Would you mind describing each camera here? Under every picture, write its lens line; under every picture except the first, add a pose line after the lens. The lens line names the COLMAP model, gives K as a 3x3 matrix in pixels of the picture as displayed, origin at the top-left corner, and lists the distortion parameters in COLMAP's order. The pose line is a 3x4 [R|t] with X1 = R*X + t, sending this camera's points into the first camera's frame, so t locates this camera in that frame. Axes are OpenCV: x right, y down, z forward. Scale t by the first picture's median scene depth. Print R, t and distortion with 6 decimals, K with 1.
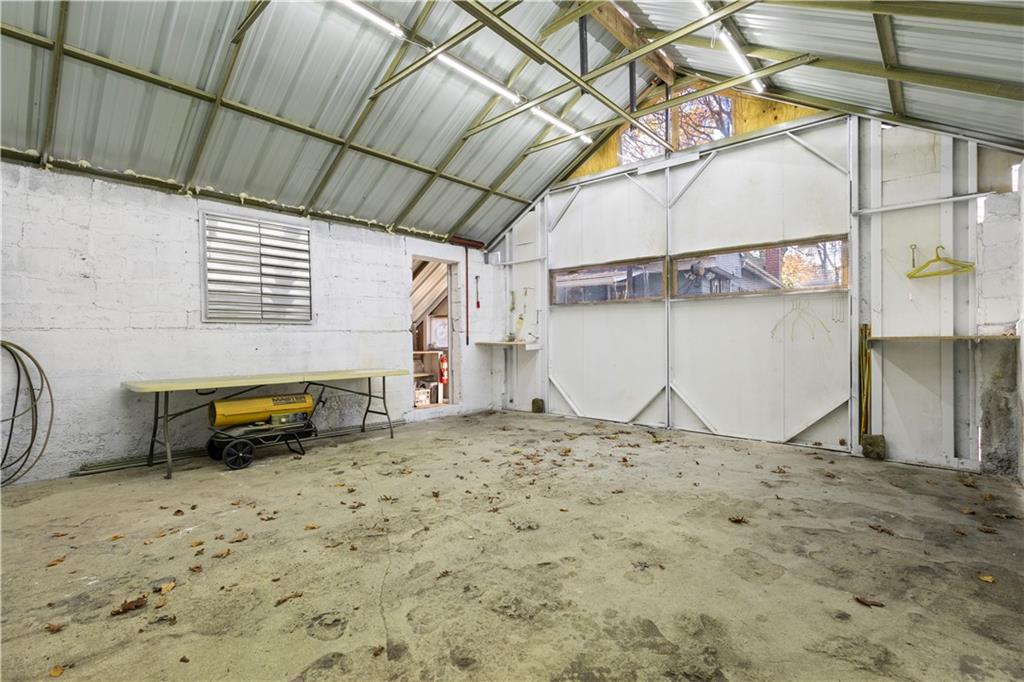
lens RADIAL K [[478.0, 0, 512.4], [0, 478.0, 338.2], [0, 0, 1]] dist [0.001707, 0.000314]
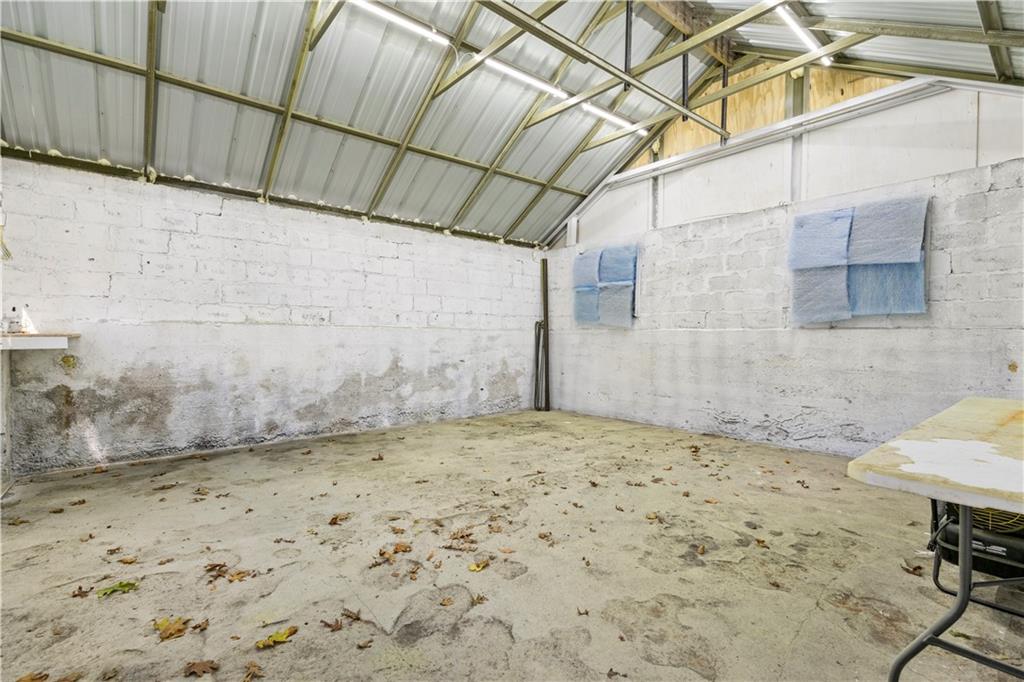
lens RADIAL K [[478.0, 0, 512.4], [0, 478.0, 338.2], [0, 0, 1]] dist [0.001707, 0.000314]
pose [[-0.990940, -0.000482, 0.134302, -0.108129], [-0.000202, 0.999998, 0.002100, 0.002373], [-0.134303, 0.002054, -0.990938, 1.814443]]
